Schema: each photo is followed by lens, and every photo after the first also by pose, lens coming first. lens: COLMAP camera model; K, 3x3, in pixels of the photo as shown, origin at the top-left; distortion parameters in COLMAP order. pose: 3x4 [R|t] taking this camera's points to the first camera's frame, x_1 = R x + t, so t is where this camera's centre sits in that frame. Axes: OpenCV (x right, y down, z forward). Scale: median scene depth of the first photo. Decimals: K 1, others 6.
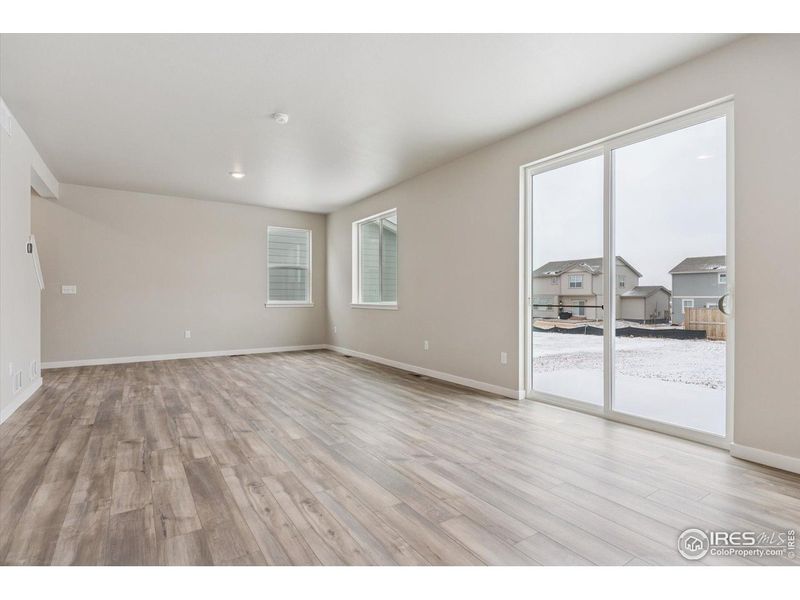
lens RADIAL K [[405.6, 0, 390.5], [0, 405.6, 298.1], [0, 0, 1]] dist [-0.003144, 0.000073]
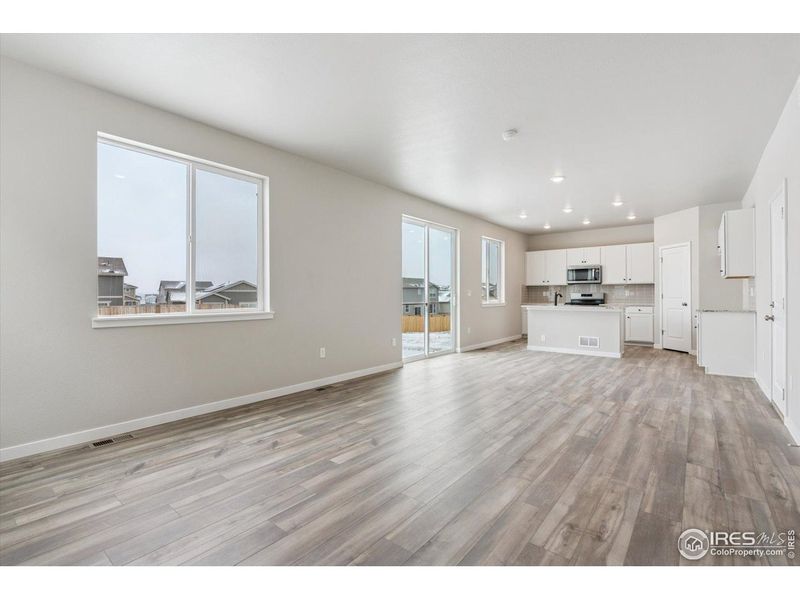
lens RADIAL K [[405.6, 0, 390.5], [0, 405.6, 298.1], [0, 0, 1]] dist [-0.003144, 0.000073]
pose [[-0.343362, -0.007129, 0.939176, -1.470481], [0.001574, 0.999965, 0.008166, -0.025553], [-0.939202, 0.004282, -0.343339, 2.091140]]
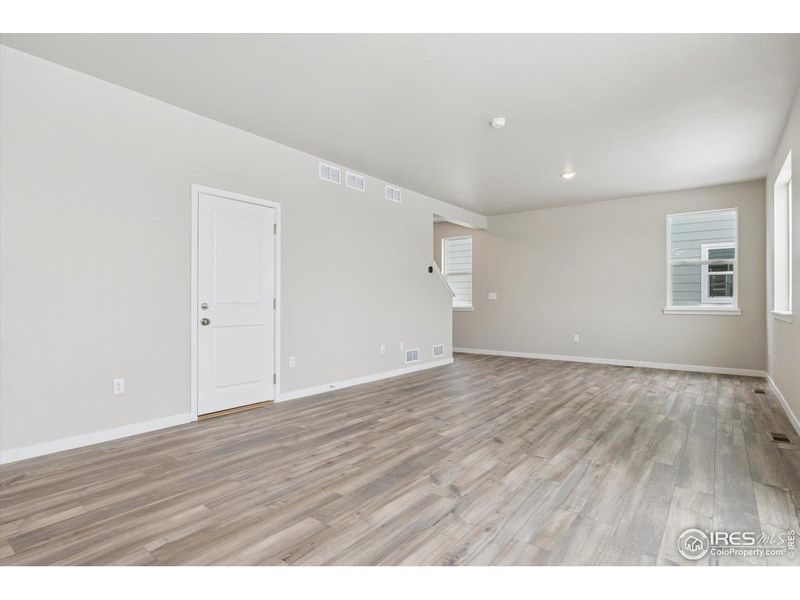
lens RADIAL K [[405.6, 0, 390.5], [0, 405.6, 298.1], [0, 0, 1]] dist [-0.003144, 0.000073]
pose [[0.339029, -0.012035, -0.940699, 0.729212], [0.002804, 0.999927, -0.011782, -0.000644], [0.940772, 0.001357, 0.339038, 0.512413]]
